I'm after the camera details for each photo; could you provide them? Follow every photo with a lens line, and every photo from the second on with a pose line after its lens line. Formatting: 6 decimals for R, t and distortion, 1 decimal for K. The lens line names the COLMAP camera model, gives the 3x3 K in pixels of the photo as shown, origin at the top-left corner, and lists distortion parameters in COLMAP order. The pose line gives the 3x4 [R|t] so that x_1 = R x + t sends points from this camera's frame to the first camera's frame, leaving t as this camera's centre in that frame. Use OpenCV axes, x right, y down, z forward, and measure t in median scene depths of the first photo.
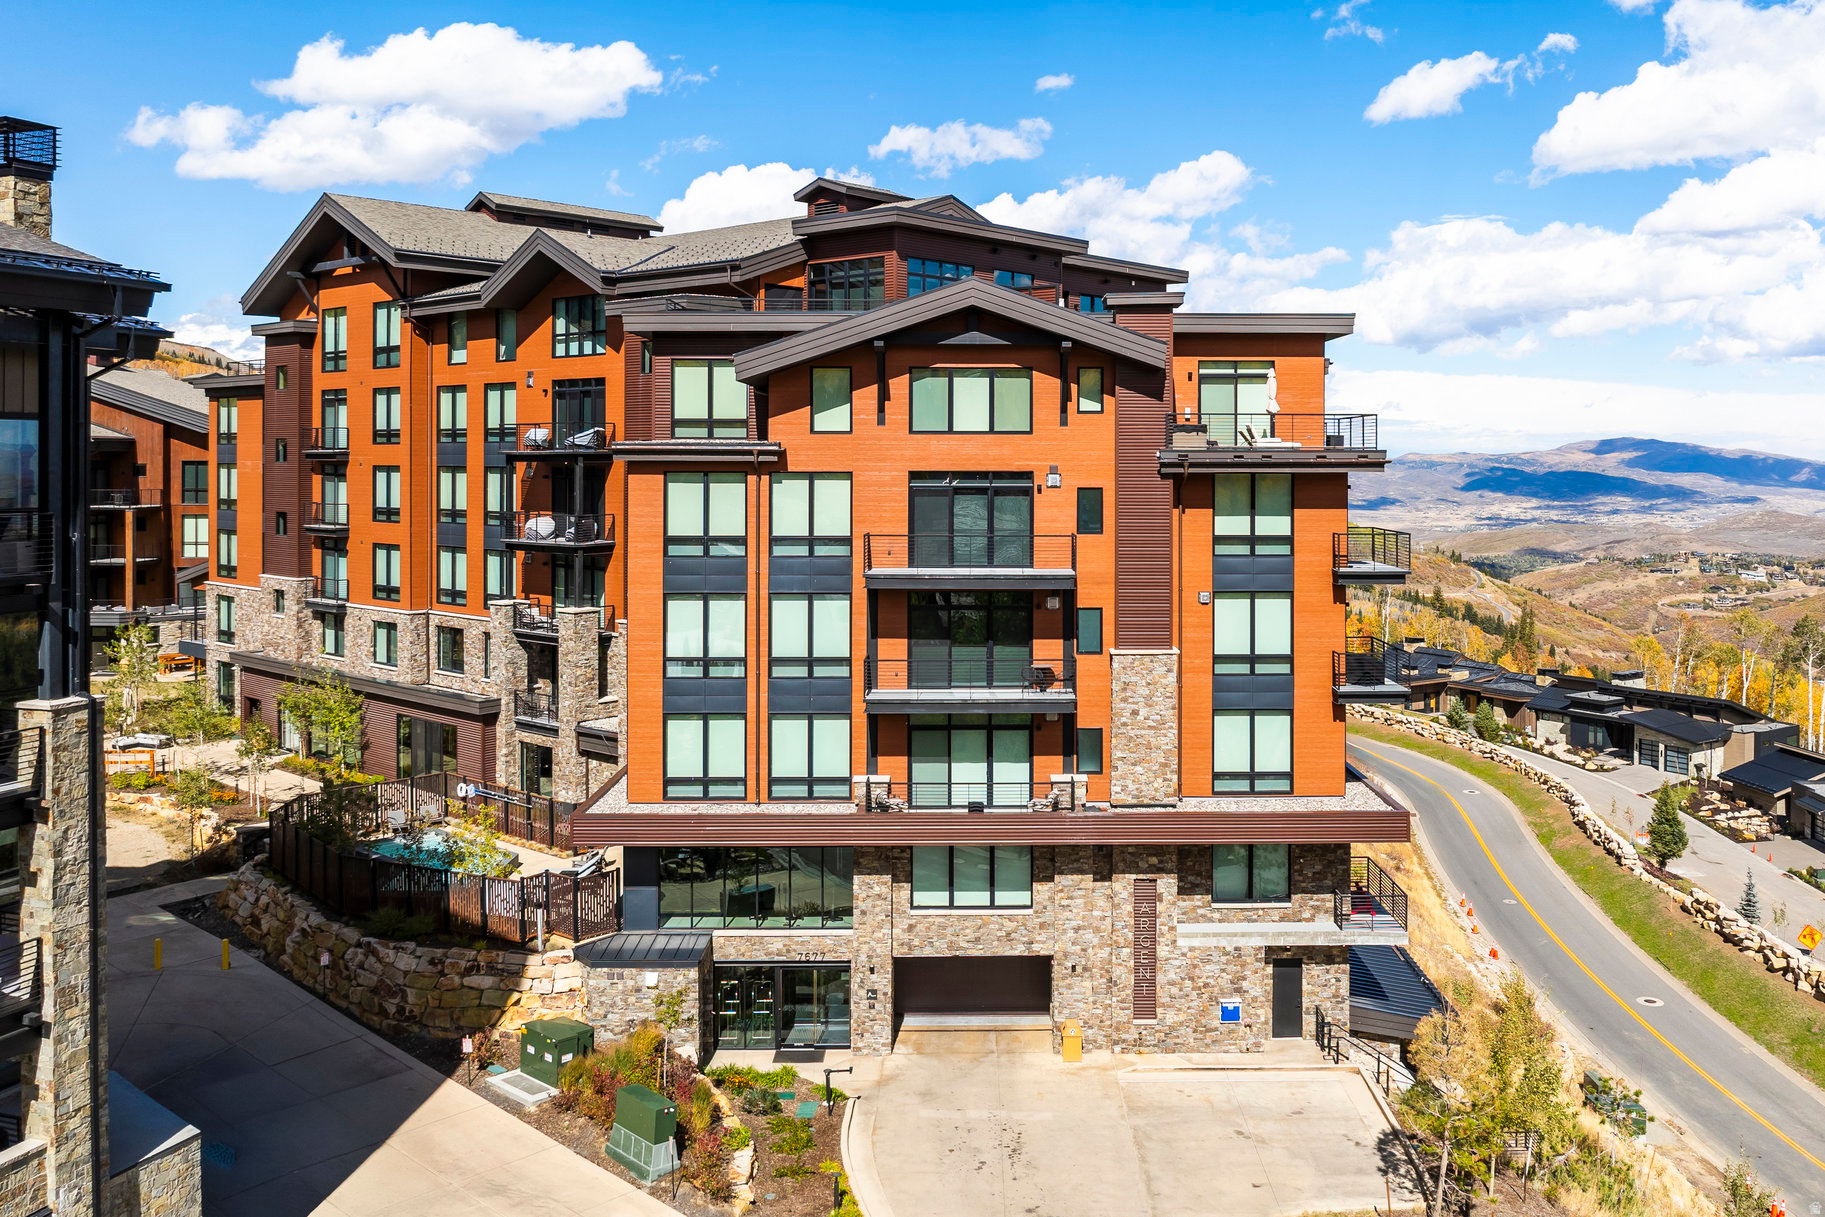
lens RADIAL K [[1530.7, 0, 1011.7], [0, 1530.7, 450.1], [0, 0, 1]] dist [-0.038018, -0.001698]
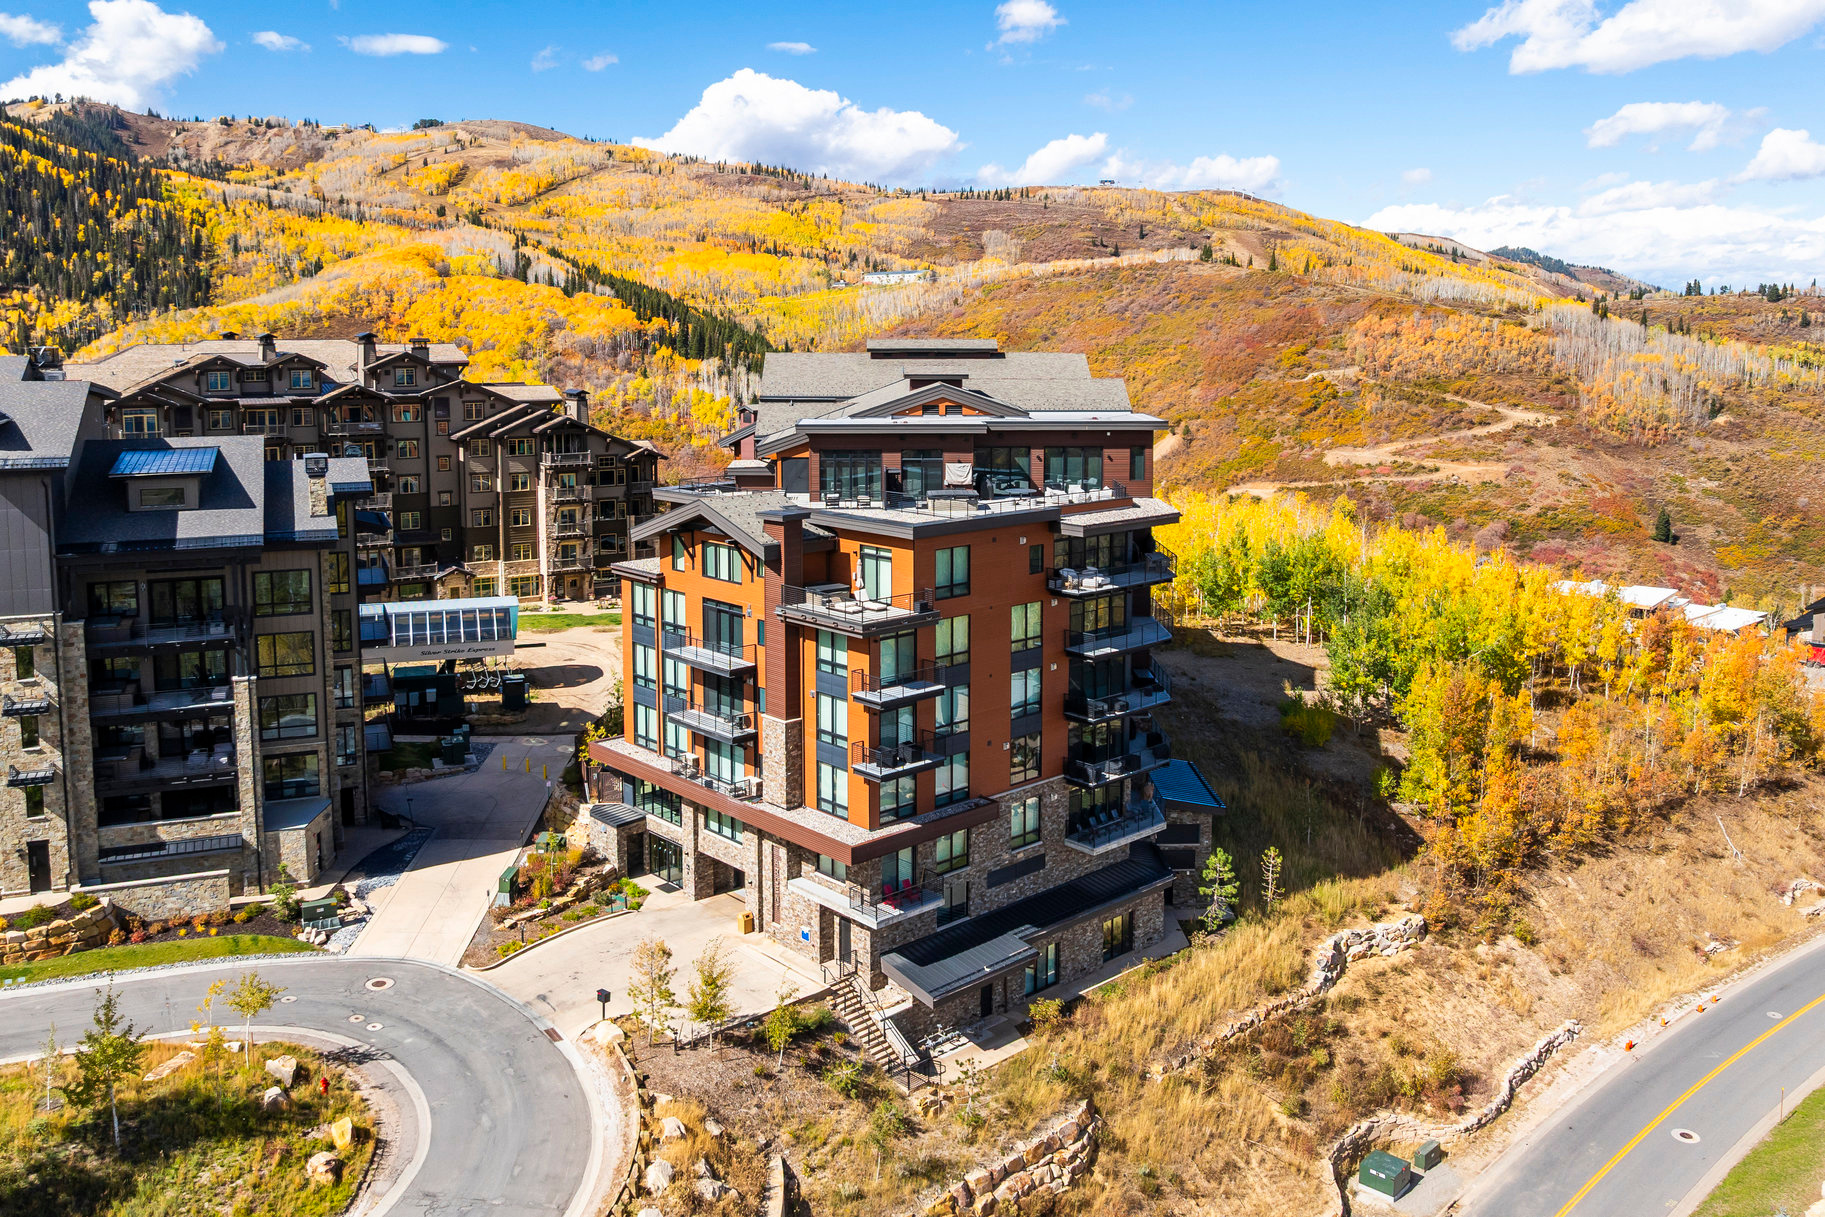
lens RADIAL K [[1459.4, 0, 925.1], [0, 1459.4, 465.9], [0, 0, 1]] dist [-0.031372, -0.023392]
pose [[0.664344, 0.068292, -0.744301, 1.400097], [0.003640, 0.995510, 0.094591, -0.306757], [0.747418, -0.065551, 0.661112, 0.053768]]
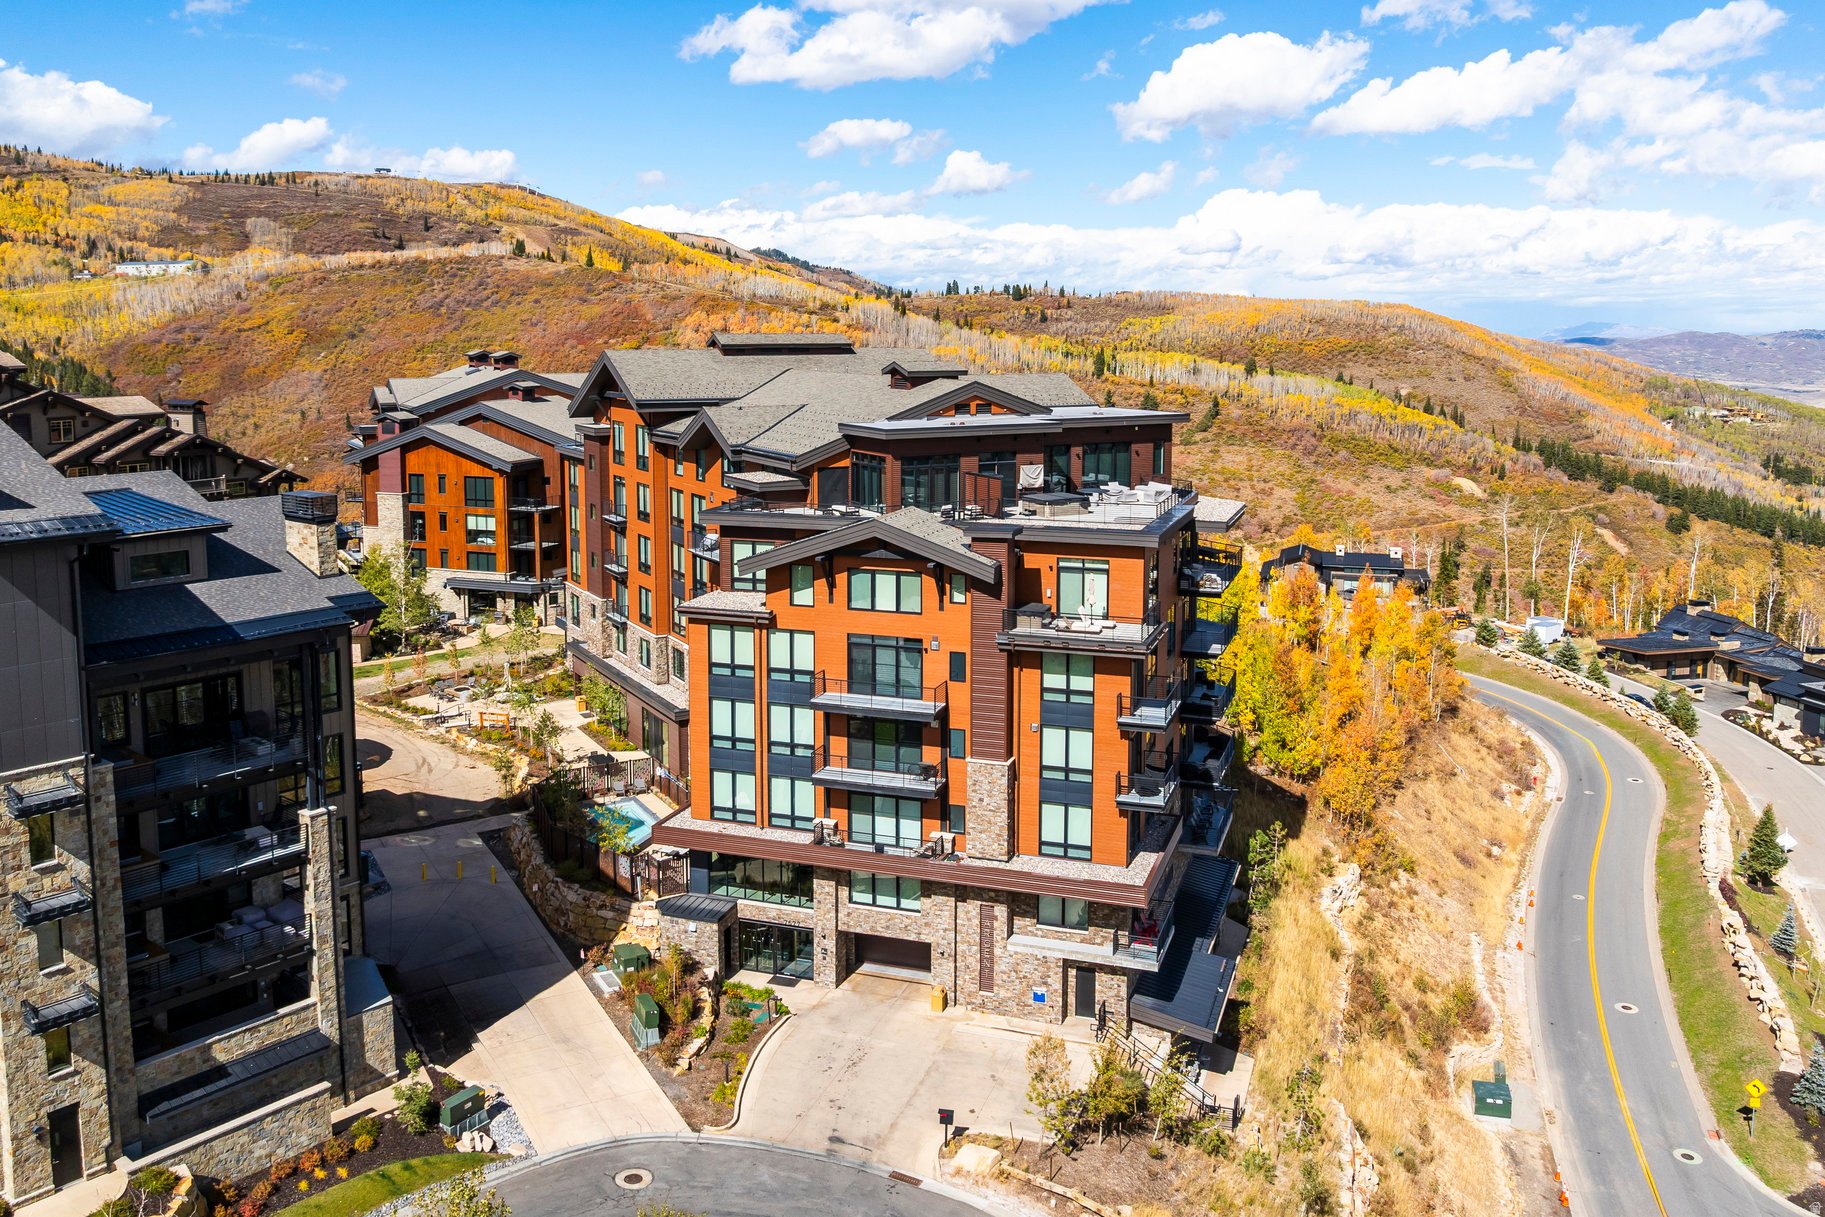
lens RADIAL K [[1459.4, 0, 925.1], [0, 1459.4, 465.9], [0, 0, 1]] dist [-0.031372, -0.023392]
pose [[0.938310, 0.032239, -0.344289, 0.517200], [0.001885, 0.995153, 0.098322, -0.304314], [0.345790, -0.092906, 0.933701, -0.354310]]
